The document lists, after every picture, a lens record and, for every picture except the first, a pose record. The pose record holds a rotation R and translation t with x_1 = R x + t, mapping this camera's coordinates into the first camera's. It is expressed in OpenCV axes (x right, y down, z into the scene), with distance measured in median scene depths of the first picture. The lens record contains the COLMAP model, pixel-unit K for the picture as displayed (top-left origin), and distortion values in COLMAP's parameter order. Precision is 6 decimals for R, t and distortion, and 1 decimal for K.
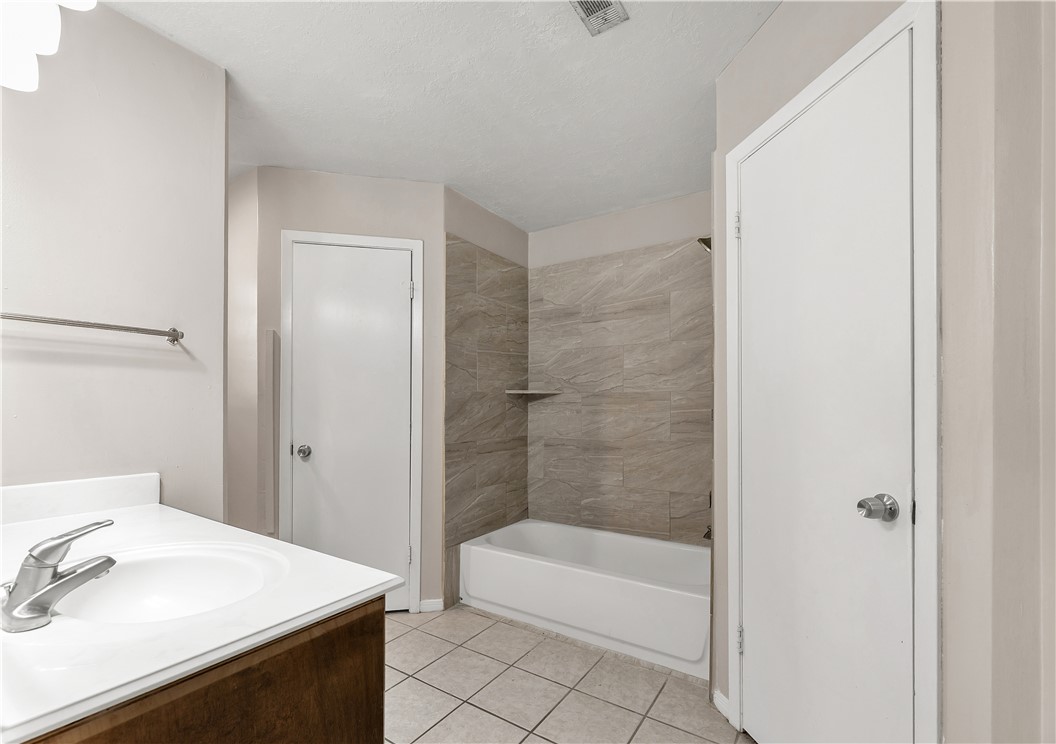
lens RADIAL K [[465.3, 0, 522.9], [0, 465.3, 405.2], [0, 0, 1]] dist [-0.000159, 0.000208]
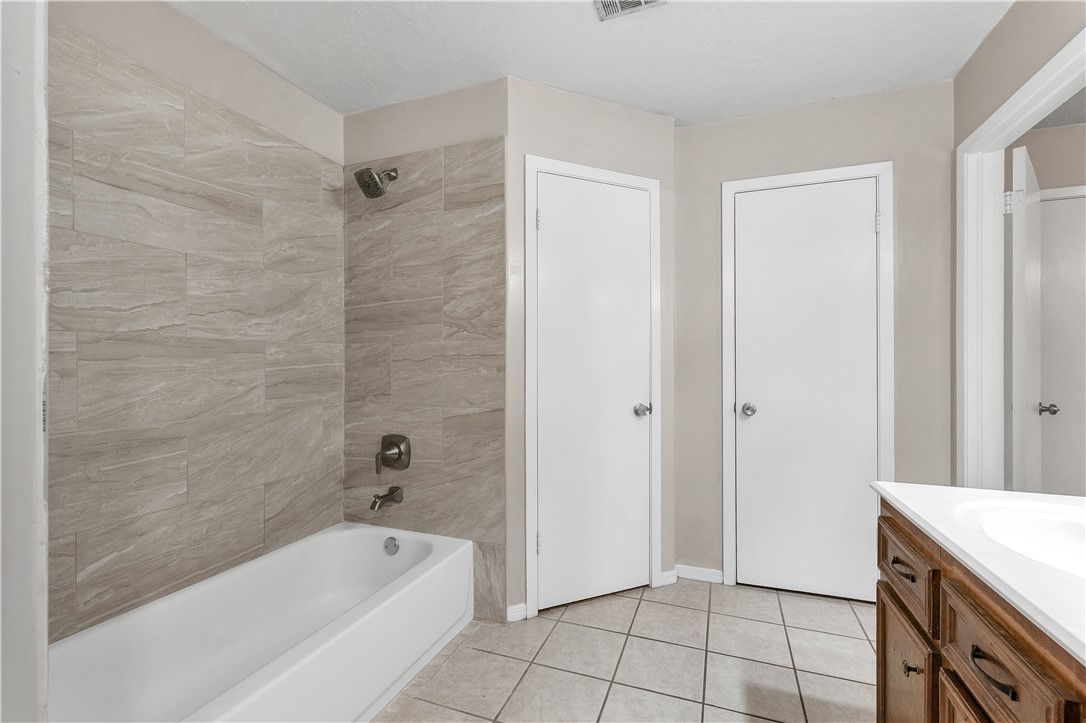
lens RADIAL K [[465.3, 0, 546.7], [0, 465.3, 364.5], [0, 0, 1]] dist [0.000599, -0.000137]
pose [[-0.233523, -0.005527, 0.972336, -0.448782], [-0.003556, 0.999982, 0.004830, 0.001529], [-0.972345, -0.002330, -0.233538, 0.728274]]
